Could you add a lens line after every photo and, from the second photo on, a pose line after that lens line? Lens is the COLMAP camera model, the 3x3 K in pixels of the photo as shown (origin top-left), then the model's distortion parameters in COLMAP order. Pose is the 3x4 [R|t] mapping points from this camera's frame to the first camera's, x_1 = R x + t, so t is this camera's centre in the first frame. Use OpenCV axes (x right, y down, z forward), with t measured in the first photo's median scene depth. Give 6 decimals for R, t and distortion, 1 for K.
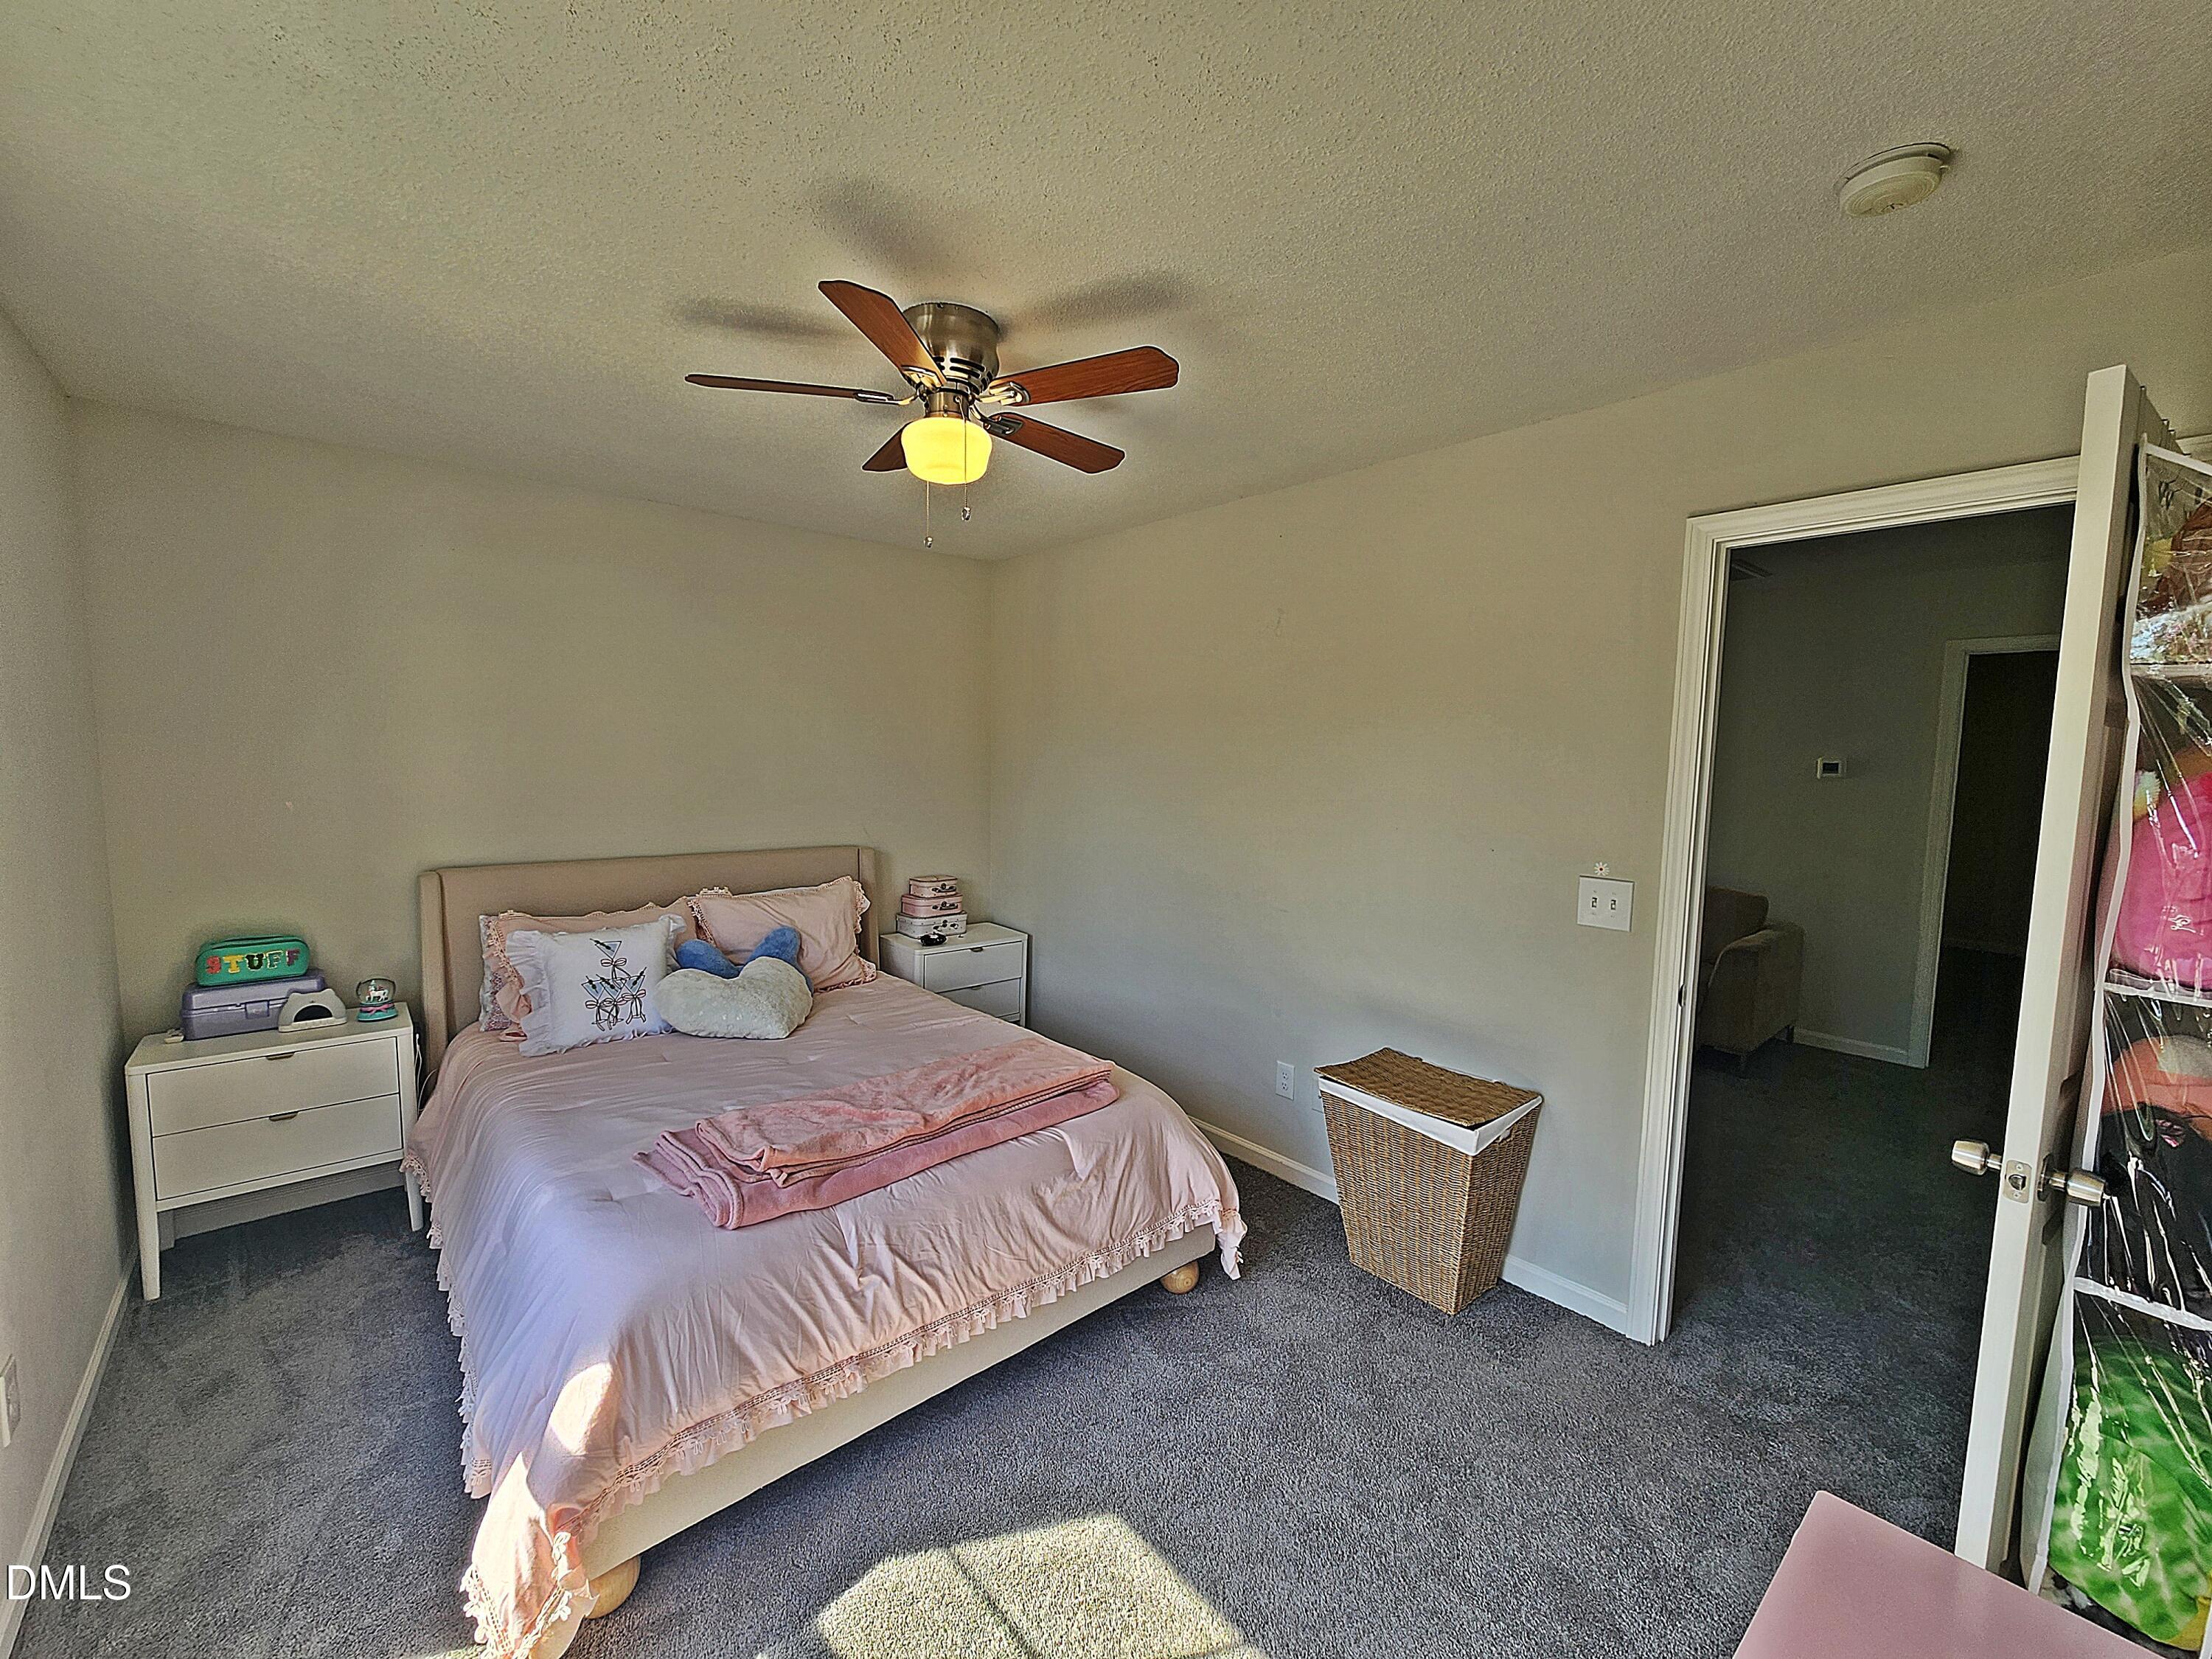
lens RADIAL K [[904.7, 0, 1091.3], [0, 904.7, 834.5], [0, 0, 1]] dist [0.006289, -0.007128]
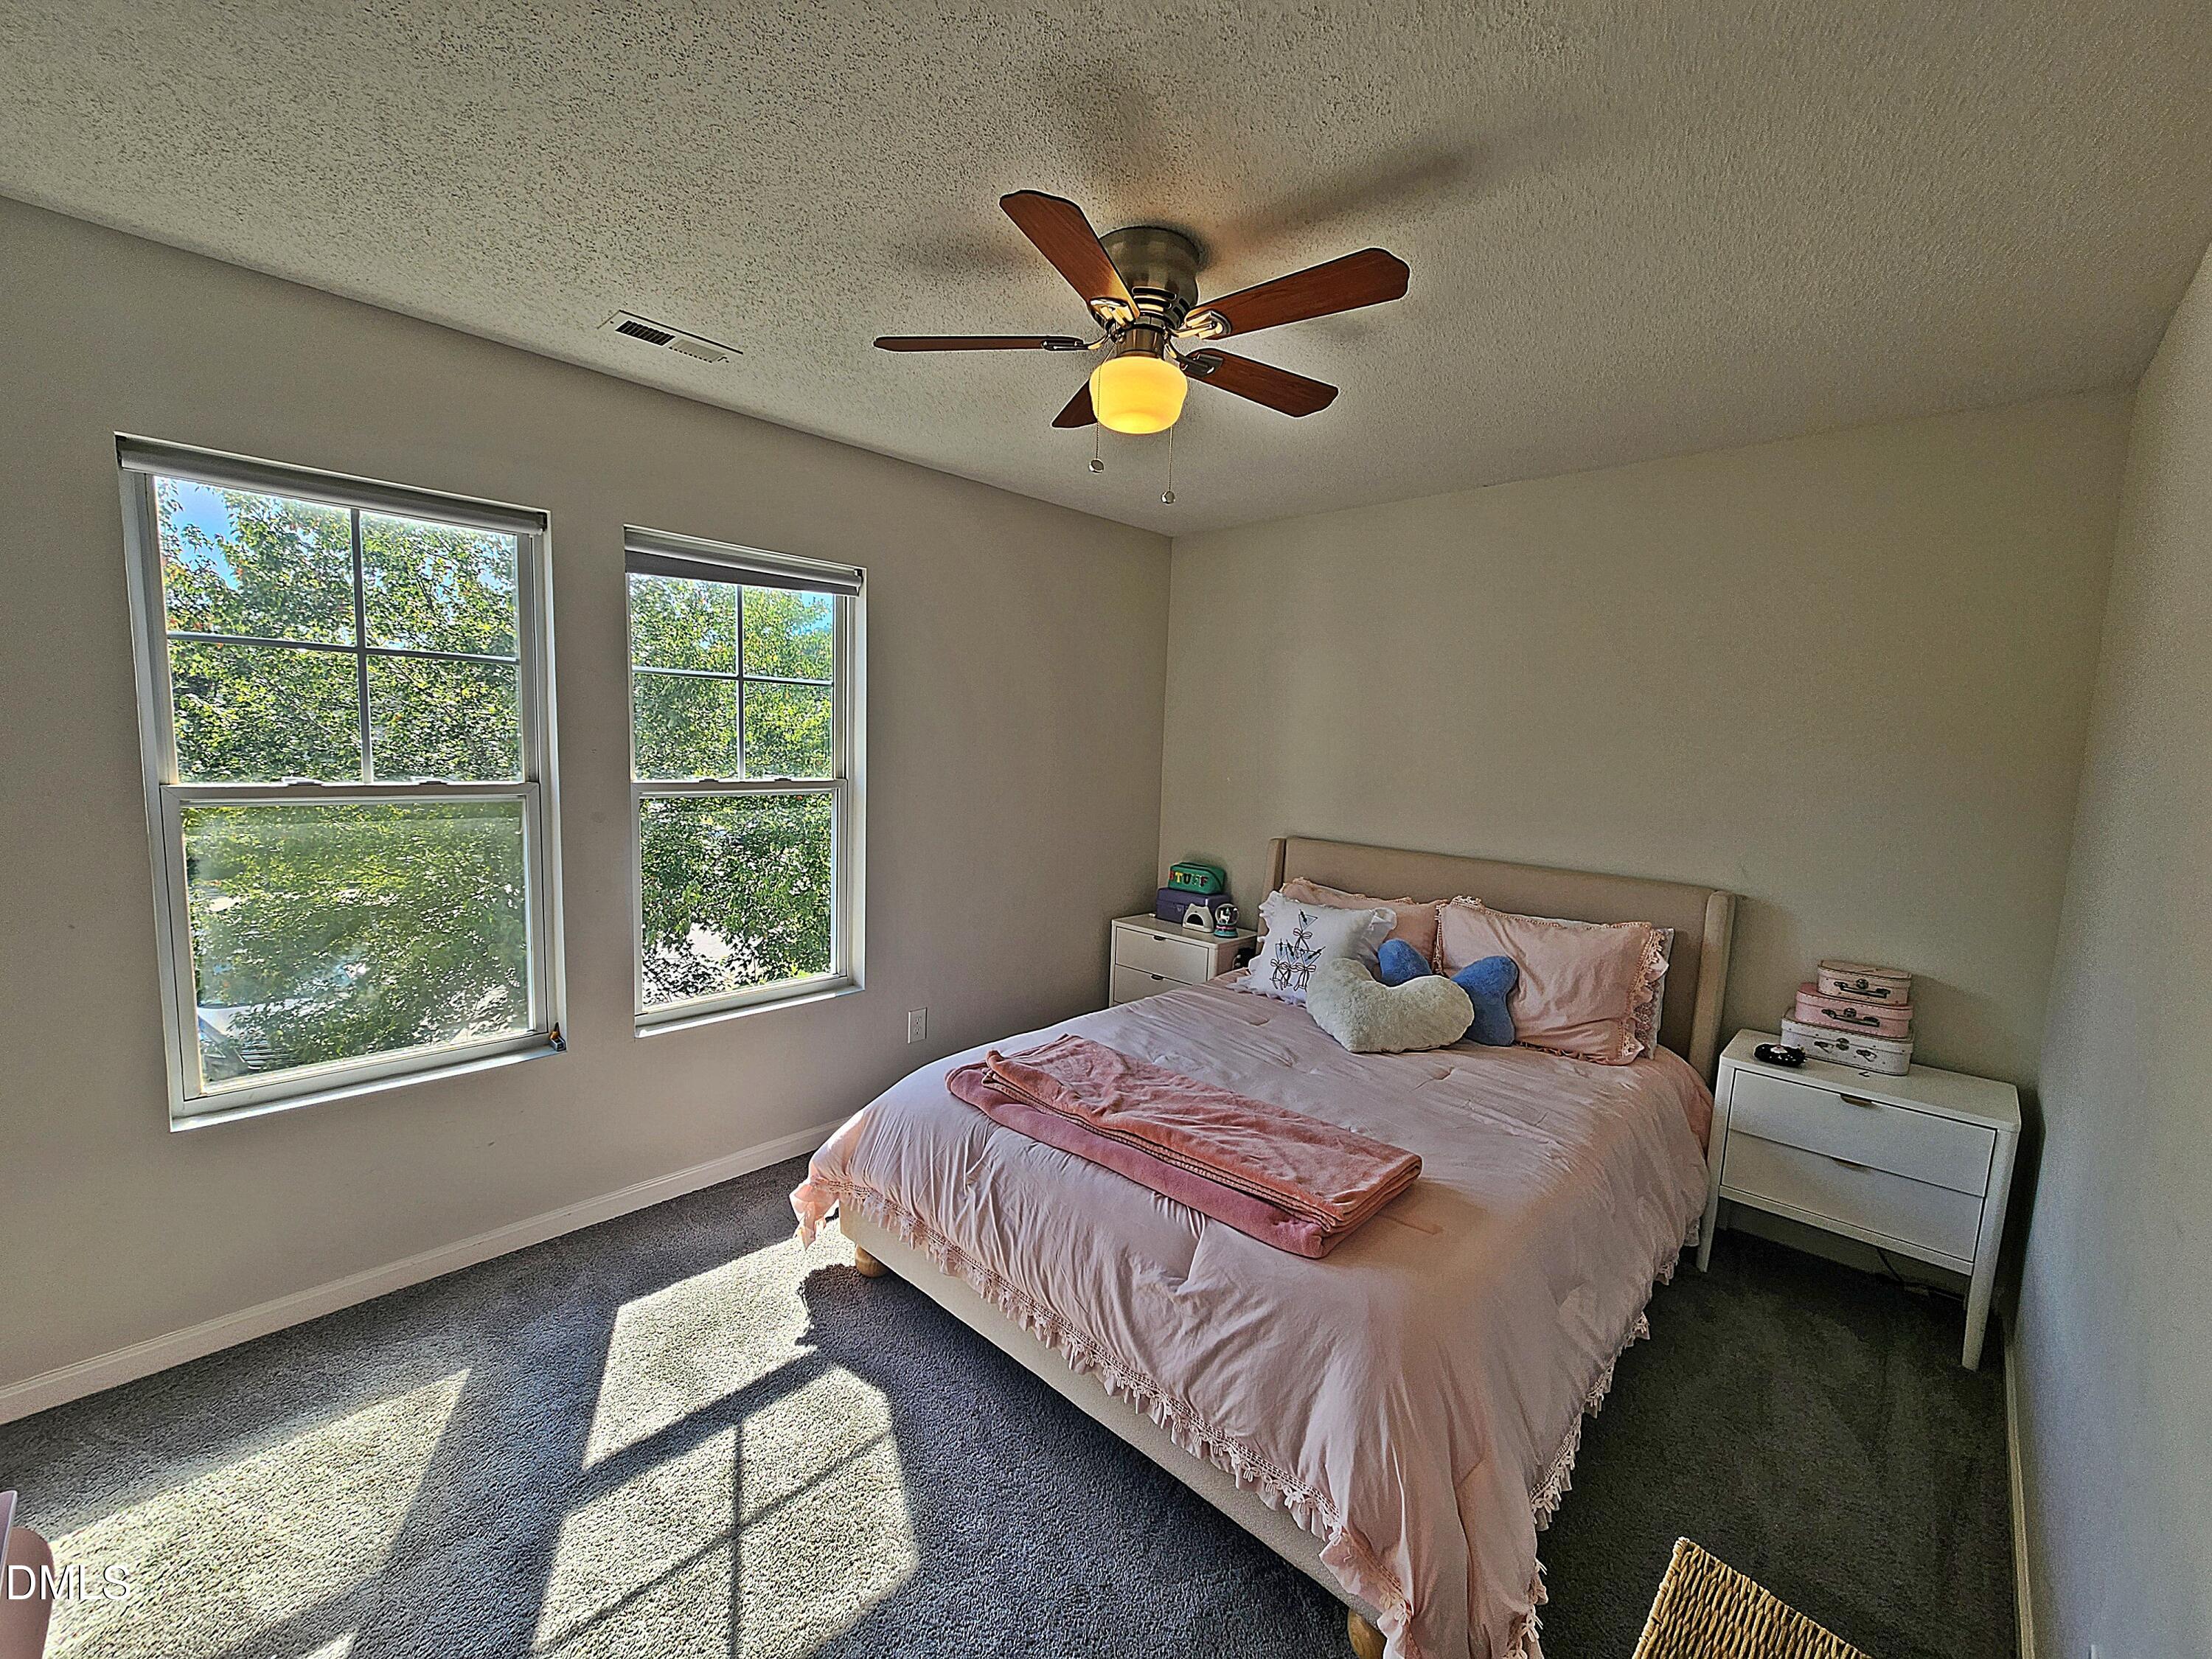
lens RADIAL K [[918.1, 0, 1107.1], [0, 918.1, 809.3], [0, 0, 1]] dist [-0.016711, -0.000091]
pose [[0.094346, 0.066984, -0.993283, 0.684129], [-0.123456, 0.990820, 0.055091, -0.051783], [0.987855, 0.117429, 0.101749, 0.780234]]
